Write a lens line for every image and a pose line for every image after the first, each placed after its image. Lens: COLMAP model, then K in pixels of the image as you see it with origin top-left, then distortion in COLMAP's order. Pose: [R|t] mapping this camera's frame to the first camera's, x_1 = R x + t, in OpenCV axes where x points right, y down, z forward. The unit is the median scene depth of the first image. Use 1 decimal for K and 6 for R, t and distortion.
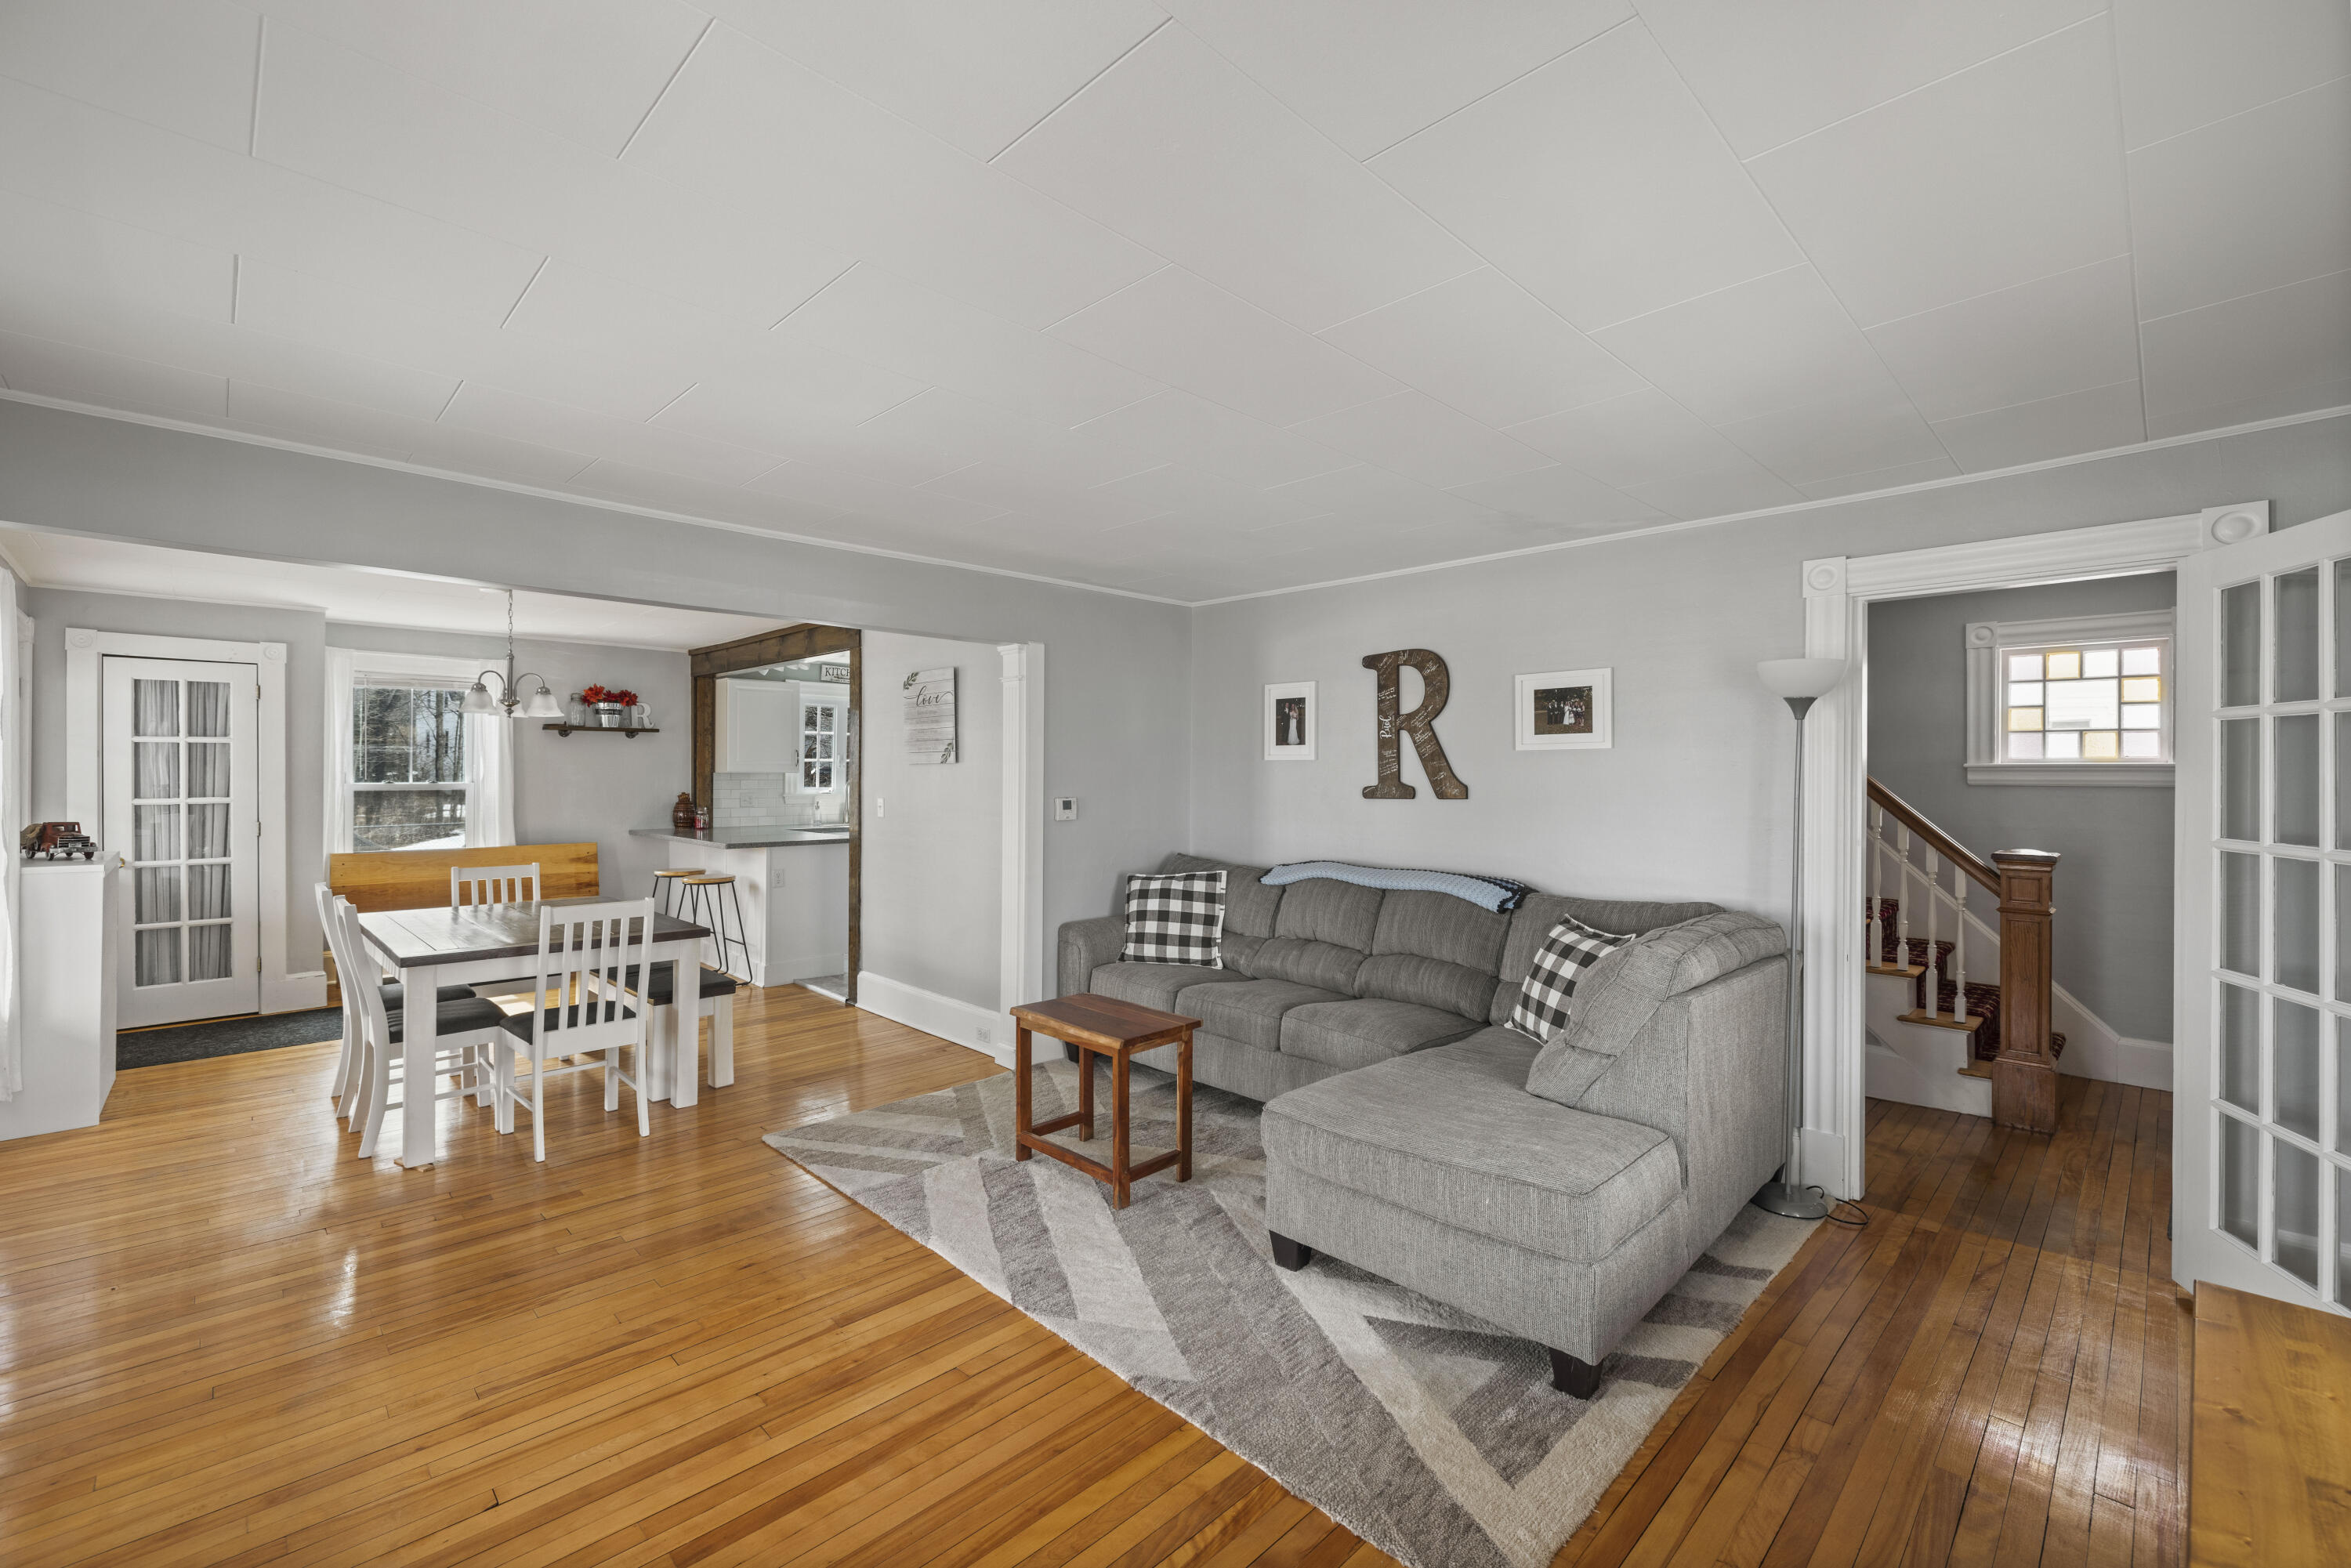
lens RADIAL K [[984.4, 0, 1164.8], [0, 984.4, 772.8], [0, 0, 1]] dist [-0.001915, -0.000019]
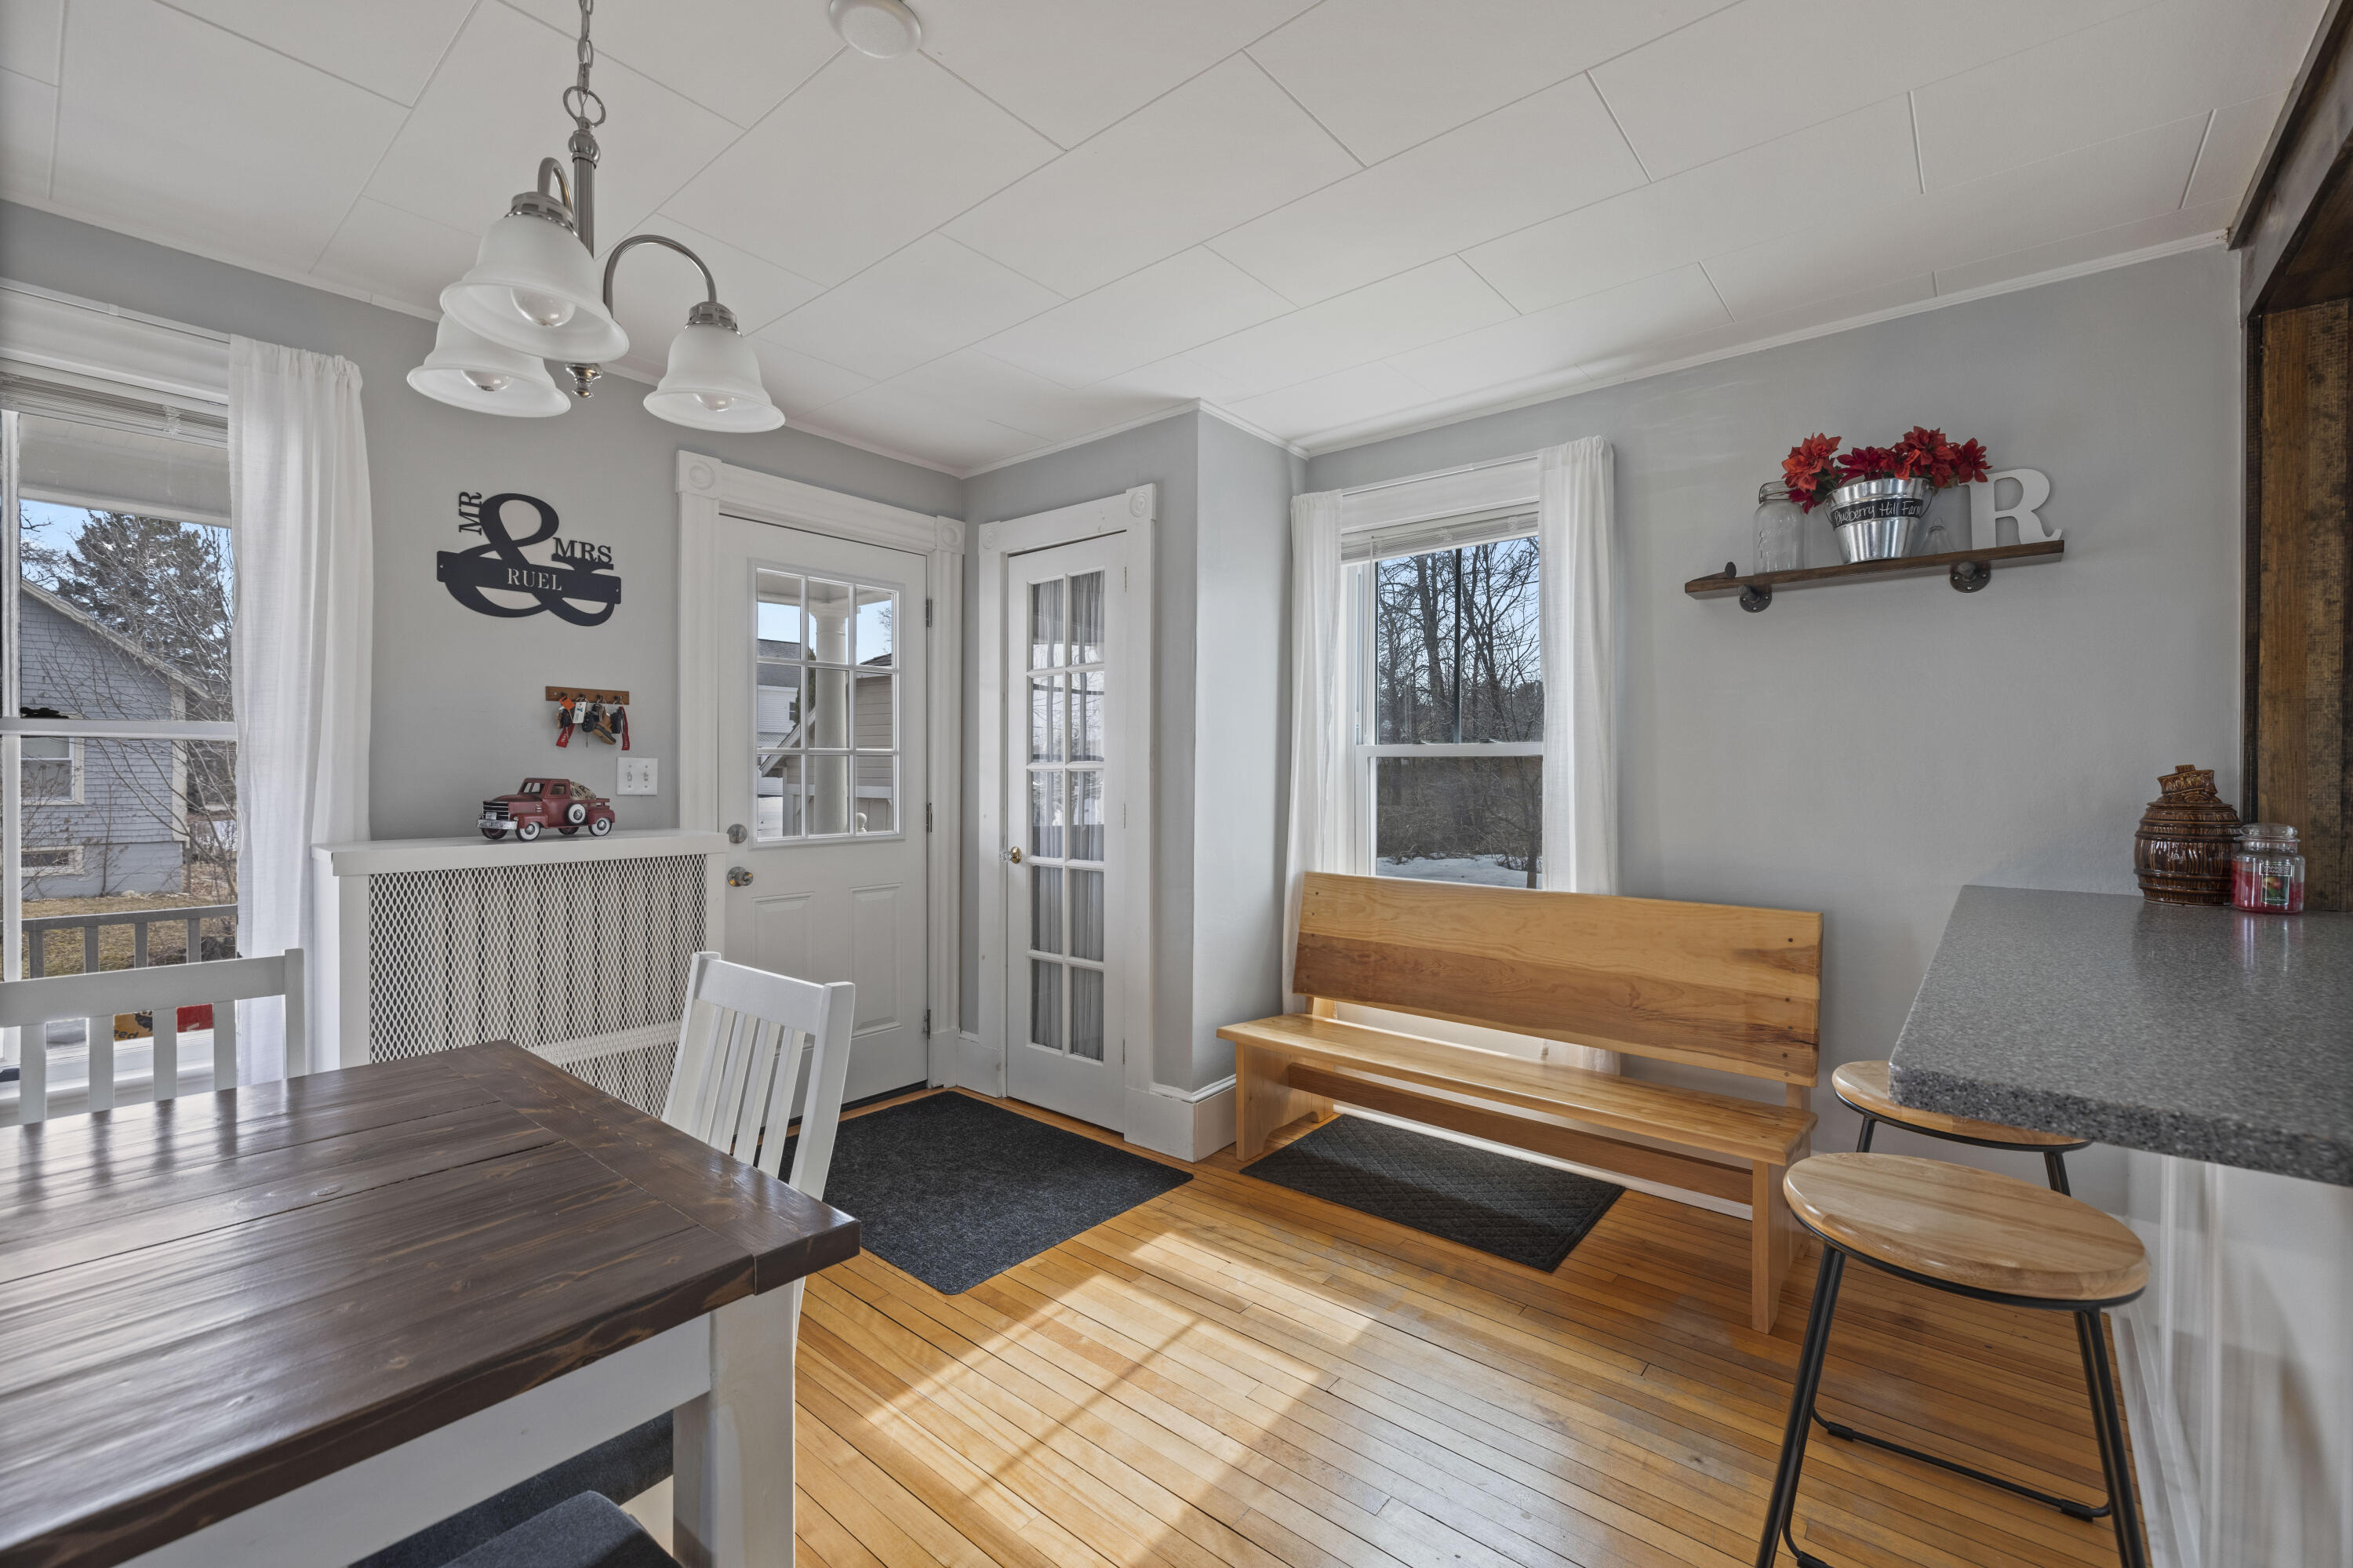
lens RADIAL K [[985.3, 0, 1168.0], [0, 985.3, 782.7], [0, 0, 1]] dist [-0.001915, -0.000019]
pose [[0.091921, 0.004497, -0.995756, -0.397845], [-0.005884, 0.999975, 0.003973, 0.040130], [0.995749, 0.005494, 0.091945, 1.115924]]
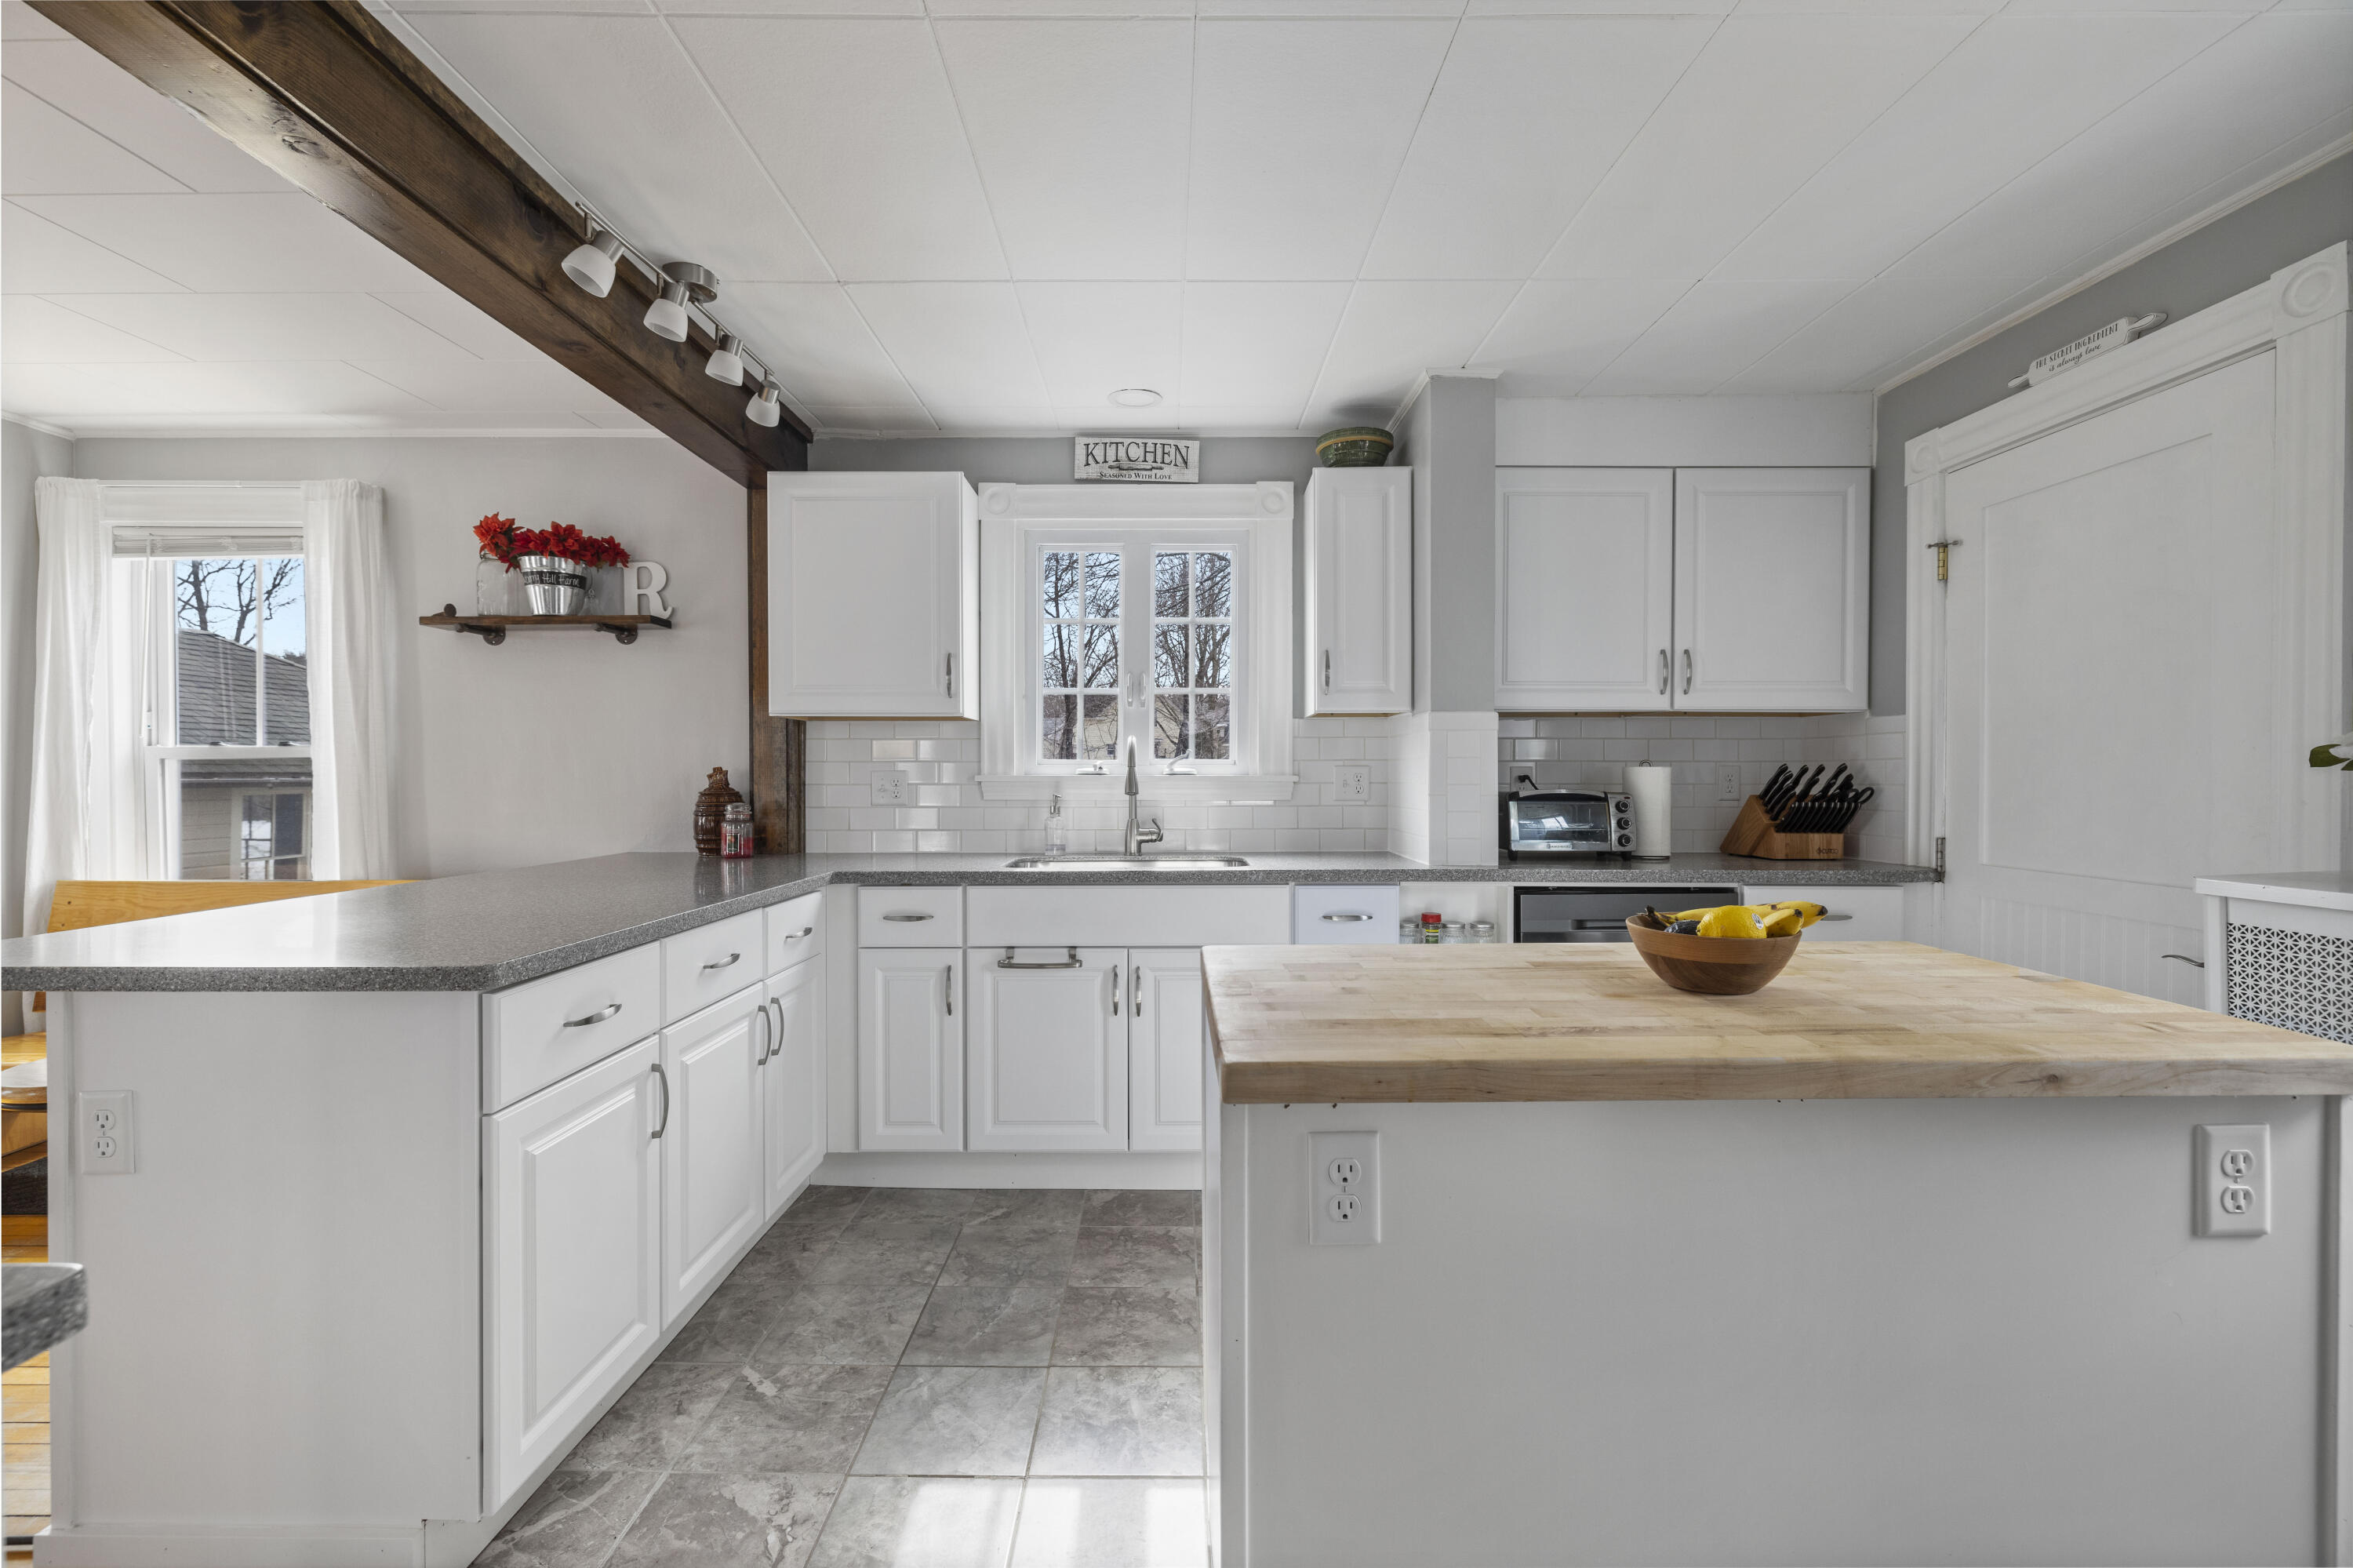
lens RADIAL K [[985.3, 0, 1173.9], [0, 985.3, 782.9], [0, 0, 1]] dist [-0.001915, -0.000019]
pose [[0.716717, -0.001160, -0.697363, -0.097407], [0.003574, 0.999992, 0.002010, 0.041922], [0.697355, -0.003933, 0.716715, 1.327548]]
